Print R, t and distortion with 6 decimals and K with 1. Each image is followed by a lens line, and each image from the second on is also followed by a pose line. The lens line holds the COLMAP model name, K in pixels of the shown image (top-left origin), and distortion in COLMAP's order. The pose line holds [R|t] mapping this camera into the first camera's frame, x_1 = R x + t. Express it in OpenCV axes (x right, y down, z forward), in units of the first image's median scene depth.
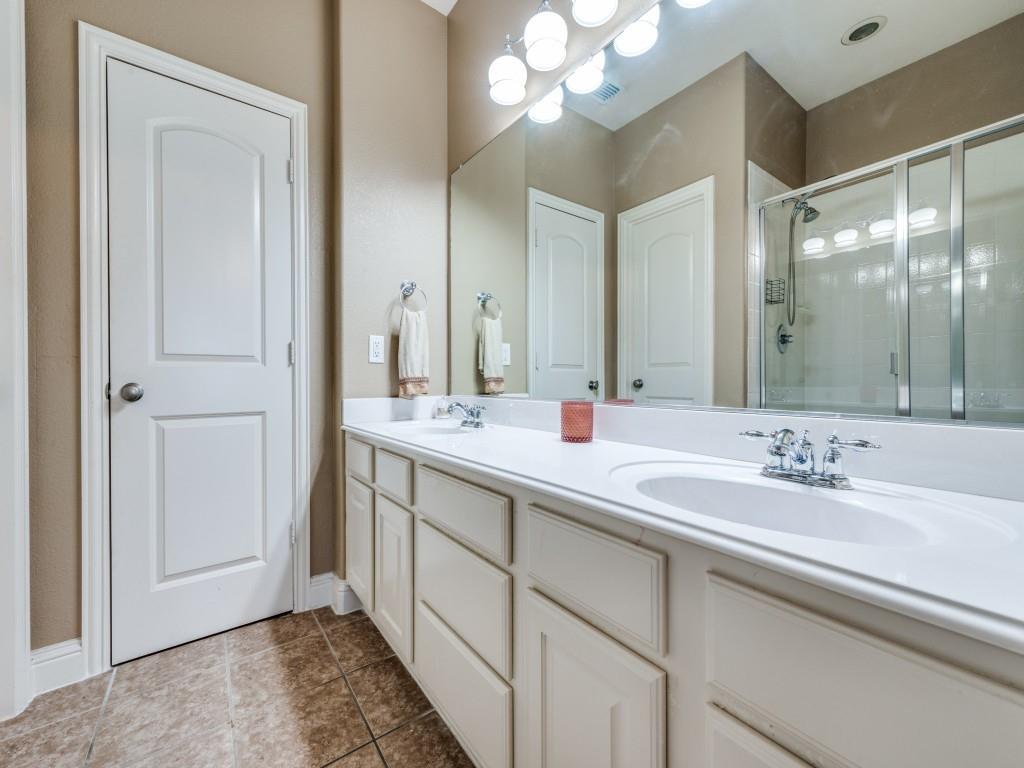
lens RADIAL K [[412.7, 0, 512.5], [0, 412.7, 381.2], [0, 0, 1]] dist [0.000449, 0.000013]
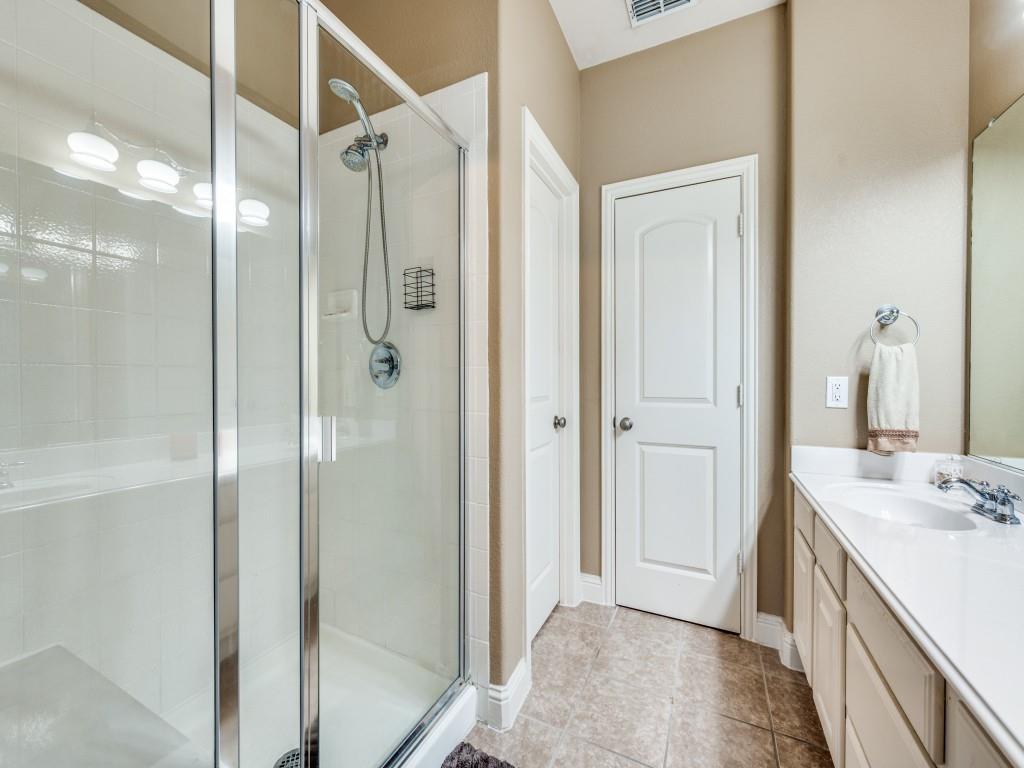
lens RADIAL K [[412.7, 0, 511.4], [0, 412.7, 383.0], [0, 0, 1]] dist [0.000449, 0.000013]
pose [[0.450025, 0.022516, -0.892732, 0.152787], [-0.006151, 0.999737, 0.022114, -0.124457], [0.892995, -0.004461, 0.450045, -0.003879]]
